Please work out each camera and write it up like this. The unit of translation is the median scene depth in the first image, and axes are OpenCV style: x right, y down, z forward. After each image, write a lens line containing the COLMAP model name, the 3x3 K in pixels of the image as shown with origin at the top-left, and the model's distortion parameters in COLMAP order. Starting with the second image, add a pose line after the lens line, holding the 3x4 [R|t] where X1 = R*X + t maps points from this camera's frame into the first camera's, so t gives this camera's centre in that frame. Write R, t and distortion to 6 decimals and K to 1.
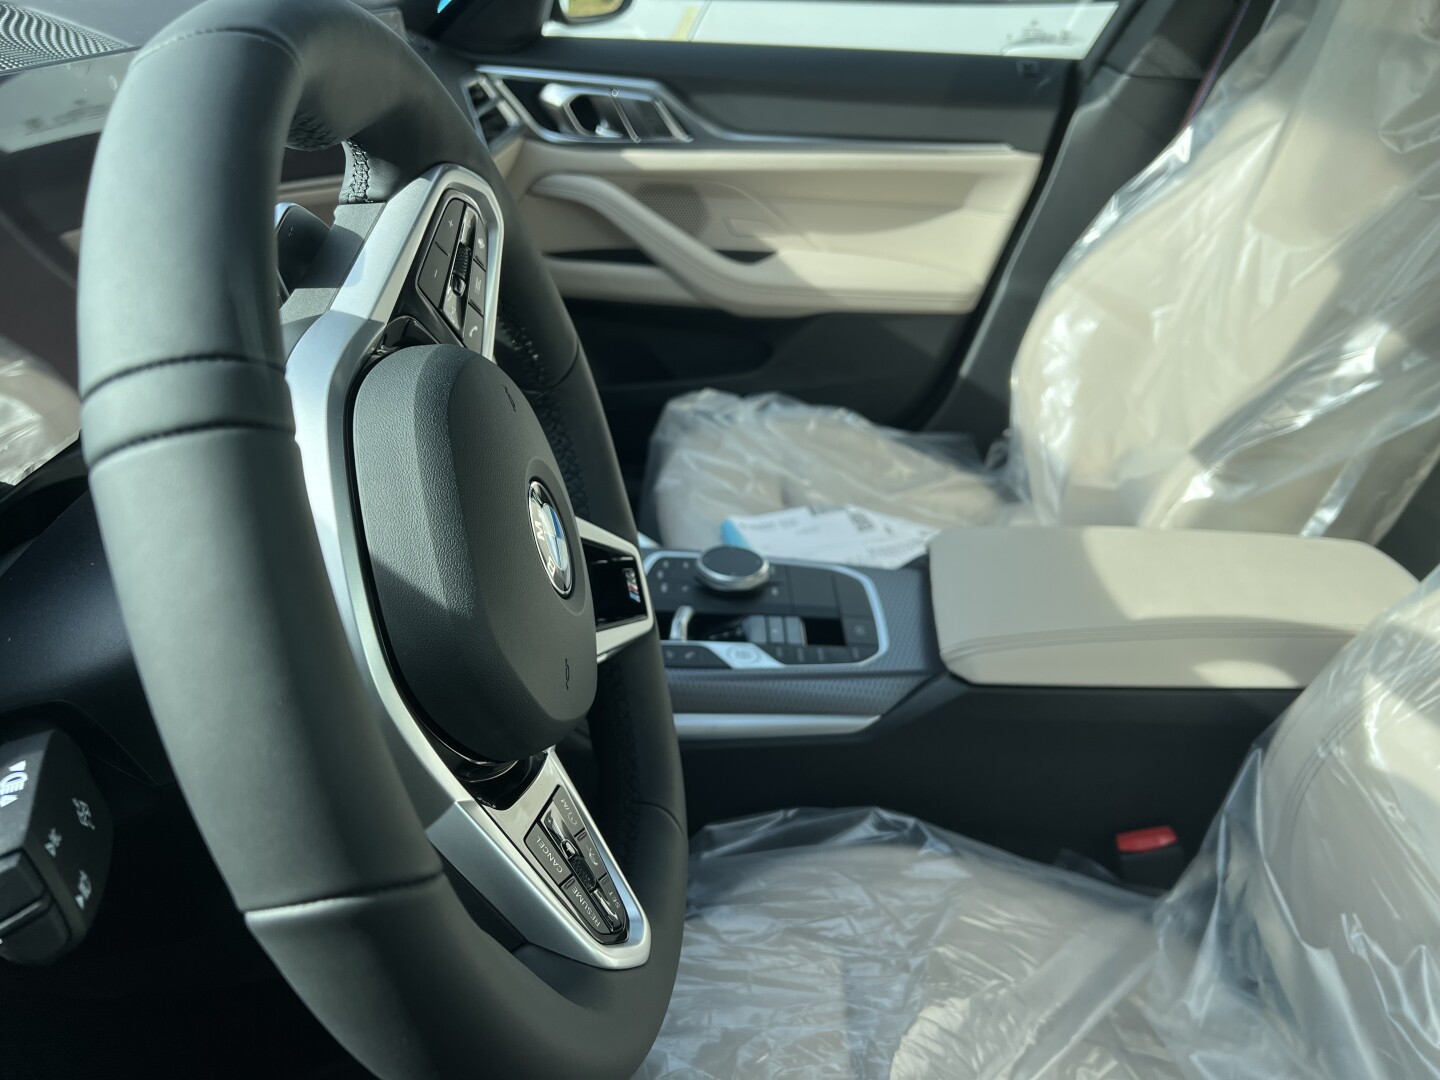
lens RADIAL K [[1090.7, 0, 727.9], [0, 1090.7, 544.5], [0, 0, 1]] dist [0.053884, -0.063944]
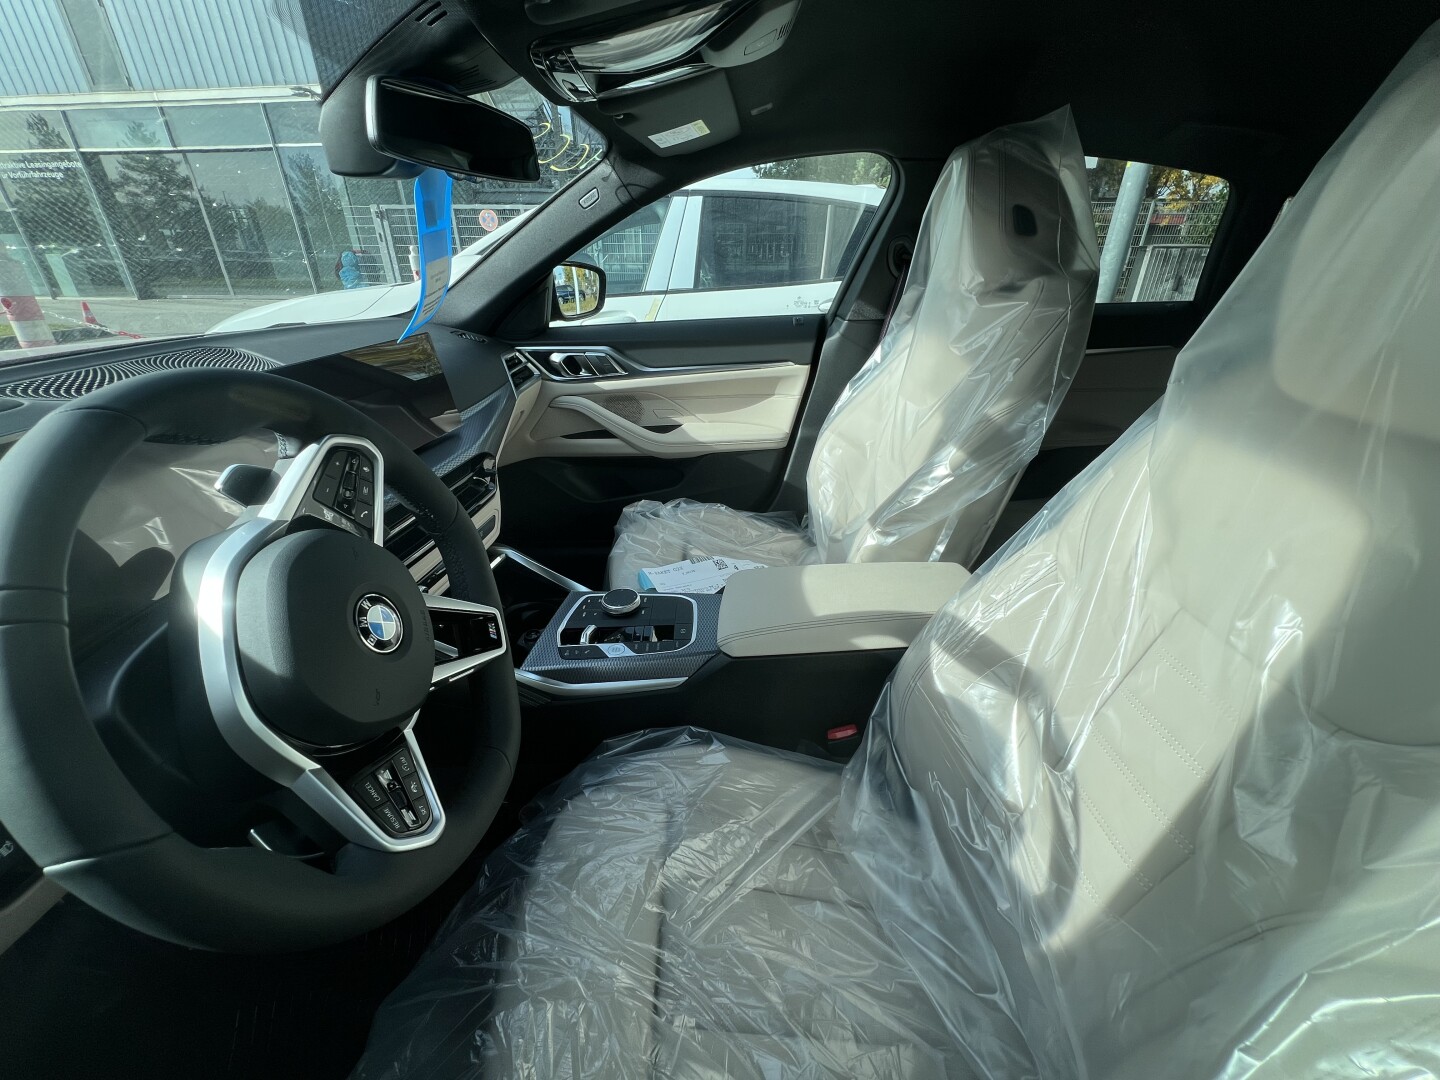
lens RADIAL K [[571.7, 0, 720.2], [0, 571.7, 543.8], [0, 0, 1]] dist [-0.000931, -0.000390]
pose [[0.995995, -0.075173, -0.048403, 0.164019], [0.073601, 0.996726, -0.033475, -0.022473], [0.050761, 0.029778, 0.998267, 0.006927]]
